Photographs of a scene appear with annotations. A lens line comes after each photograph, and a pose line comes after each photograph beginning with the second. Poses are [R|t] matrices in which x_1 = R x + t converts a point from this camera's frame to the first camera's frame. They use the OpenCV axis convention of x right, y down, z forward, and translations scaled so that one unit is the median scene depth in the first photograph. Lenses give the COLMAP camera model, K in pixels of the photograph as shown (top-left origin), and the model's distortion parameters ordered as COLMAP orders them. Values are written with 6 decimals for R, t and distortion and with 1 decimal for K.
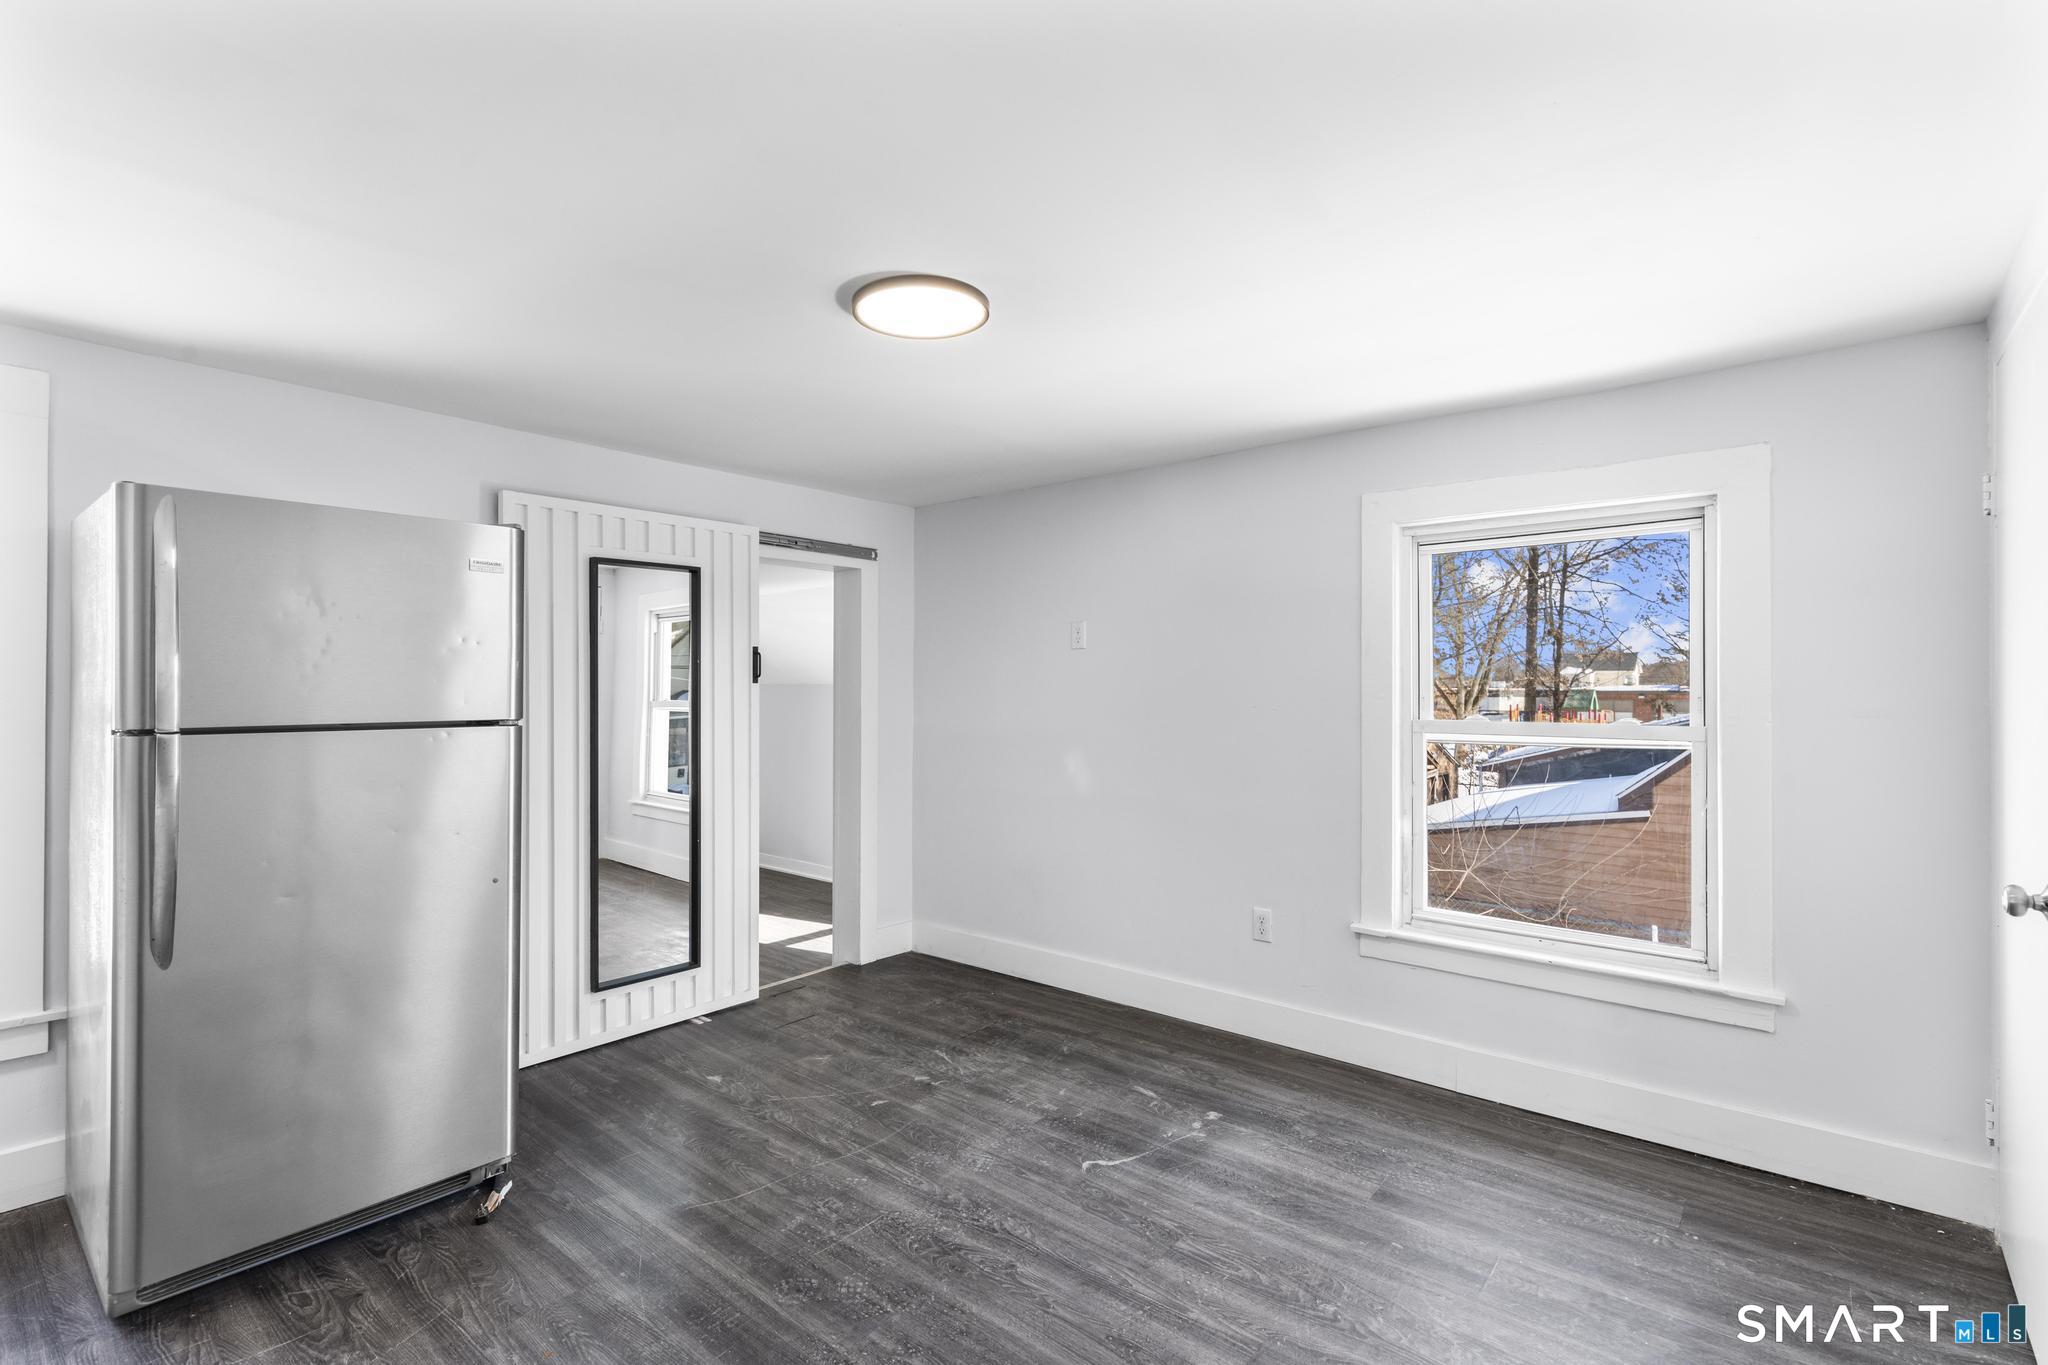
lens RADIAL K [[949.3, 0, 1020.2], [0, 949.3, 682.2], [0, 0, 1]] dist [0.001182, -0.000077]
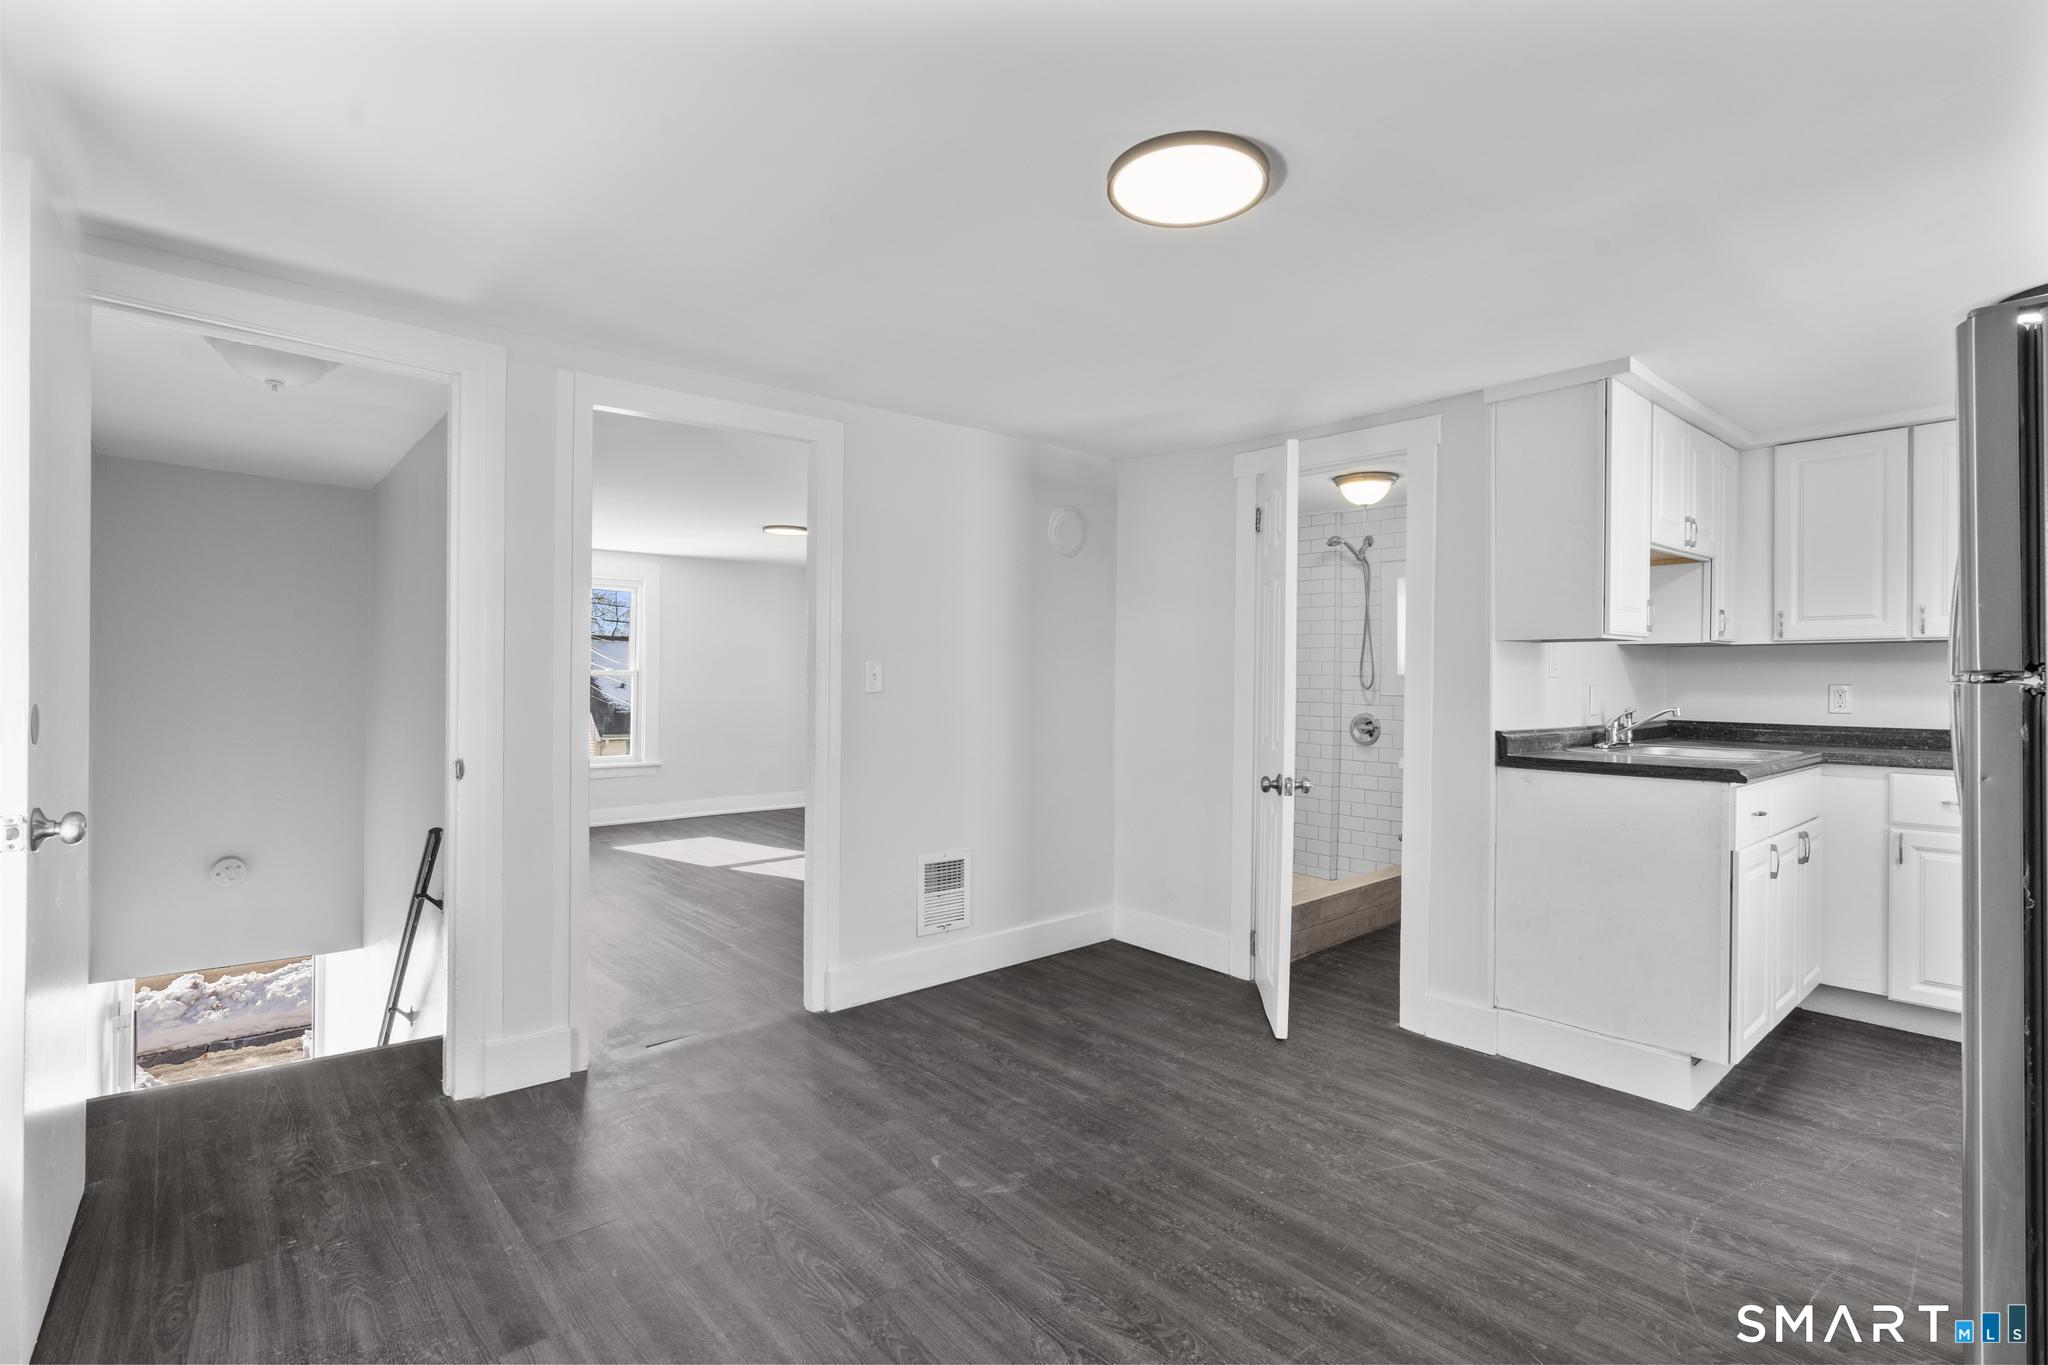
lens RADIAL K [[949.3, 0, 1020.2], [0, 949.3, 682.2], [0, 0, 1]] dist [0.001182, -0.000077]
pose [[-0.988336, -0.011391, 0.151864, -0.062358], [-0.012523, 0.999900, -0.006499, 0.043433], [-0.151775, -0.008325, -0.988380, 1.269289]]
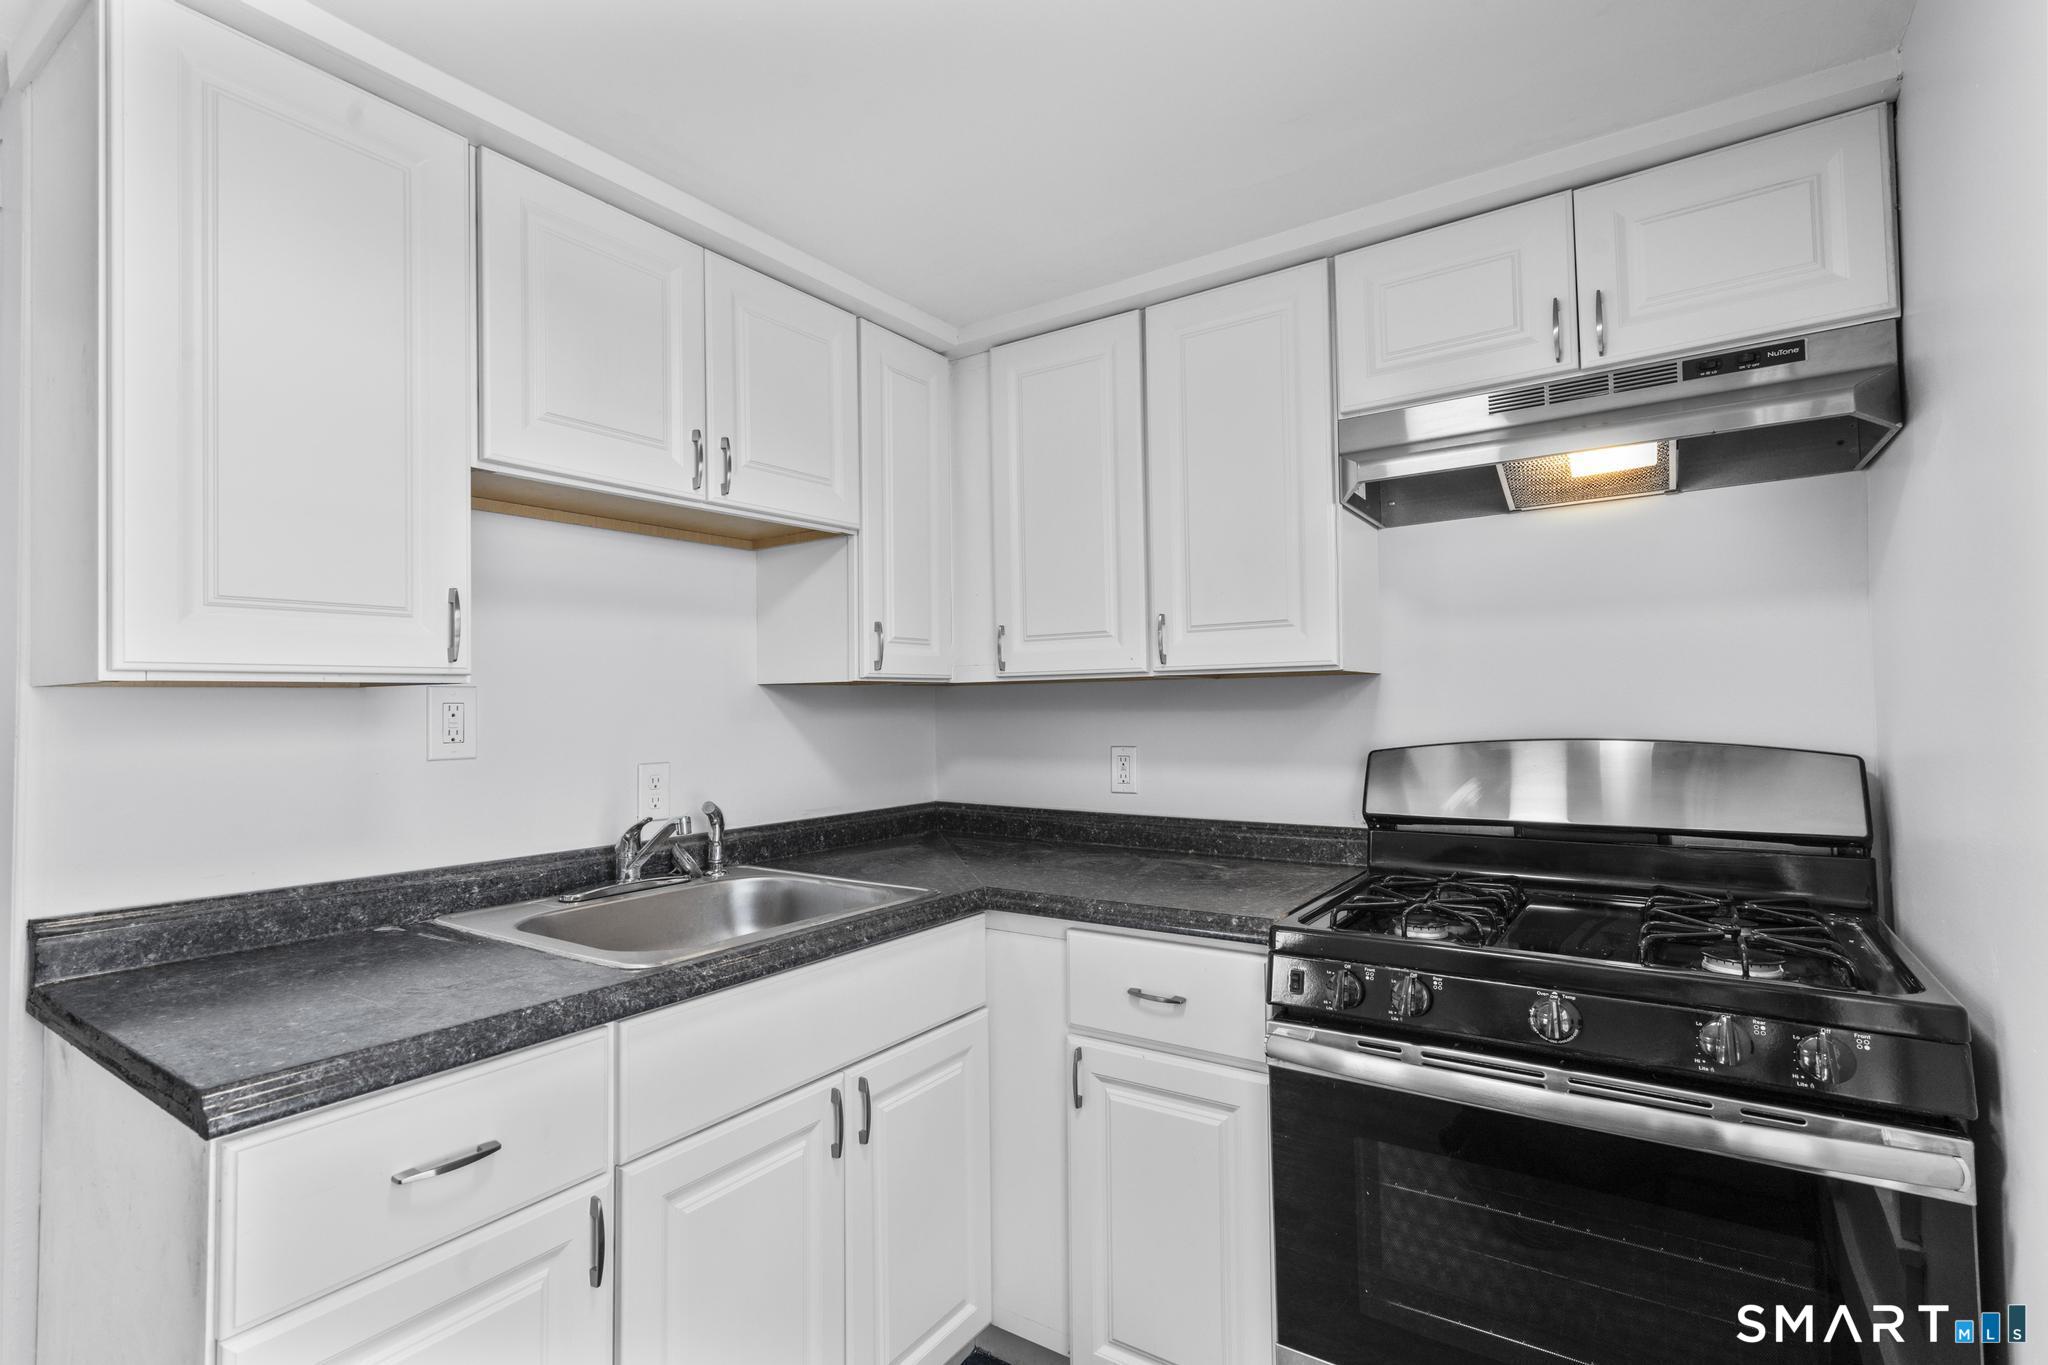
lens RADIAL K [[949.3, 0, 1020.2], [0, 949.3, 682.2], [0, 0, 1]] dist [0.001182, -0.000077]
pose [[-0.994499, 0.000456, -0.104745, -0.761363], [0.004401, 0.999290, -0.037430, 0.002029], [0.104653, -0.037685, -0.993795, 0.644306]]
